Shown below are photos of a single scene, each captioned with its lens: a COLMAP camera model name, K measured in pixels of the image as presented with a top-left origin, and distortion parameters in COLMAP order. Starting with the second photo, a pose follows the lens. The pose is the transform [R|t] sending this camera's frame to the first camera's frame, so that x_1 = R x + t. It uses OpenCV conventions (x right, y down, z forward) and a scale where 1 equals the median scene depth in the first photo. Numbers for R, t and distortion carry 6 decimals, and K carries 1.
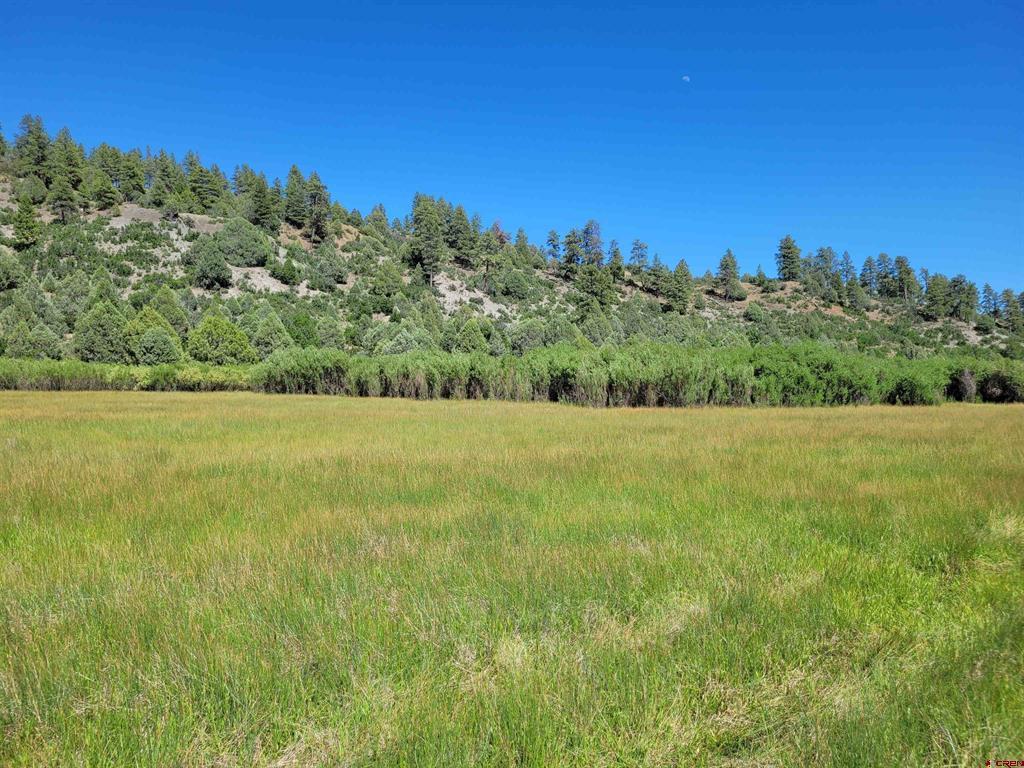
lens RADIAL K [[770.3, 0, 515.4], [0, 770.3, 375.4], [0, 0, 1]] dist [0.024231, -0.014468]
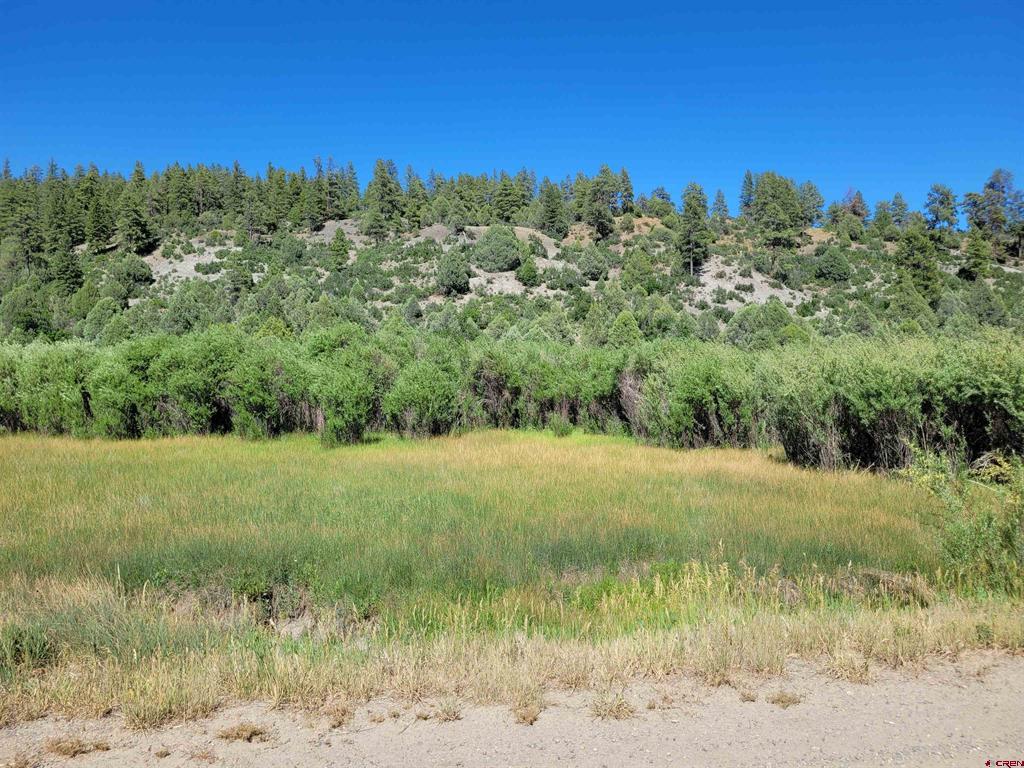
lens RADIAL K [[770.3, 0, 509.2], [0, 770.3, 384.3], [0, 0, 1]] dist [0.024231, -0.014468]
pose [[0.828737, -0.006822, -0.559596, 0.228706], [0.011399, 0.999924, 0.004691, 0.002381], [0.559522, -0.010266, 0.828752, 0.169649]]
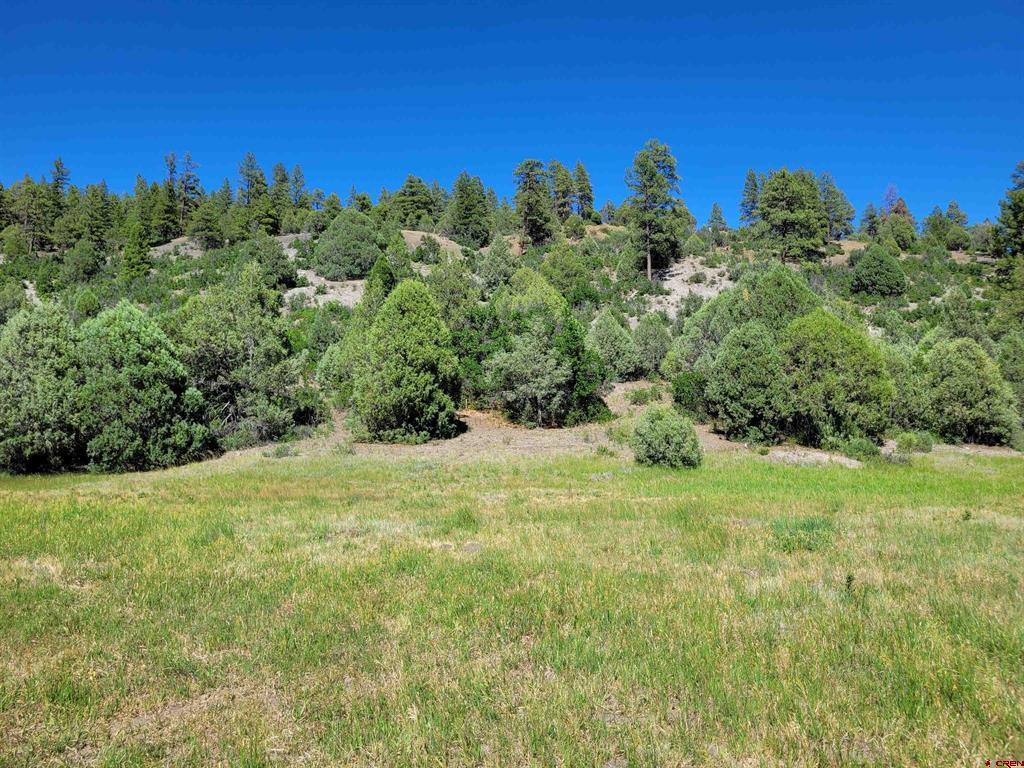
lens RADIAL K [[770.3, 0, 519.2], [0, 770.3, 389.5], [0, 0, 1]] dist [0.024231, -0.014468]
pose [[0.818885, -0.057742, -0.571046, 0.127882], [0.012913, 0.996528, -0.082248, 0.004566], [0.573812, 0.059977, 0.816788, 0.568816]]
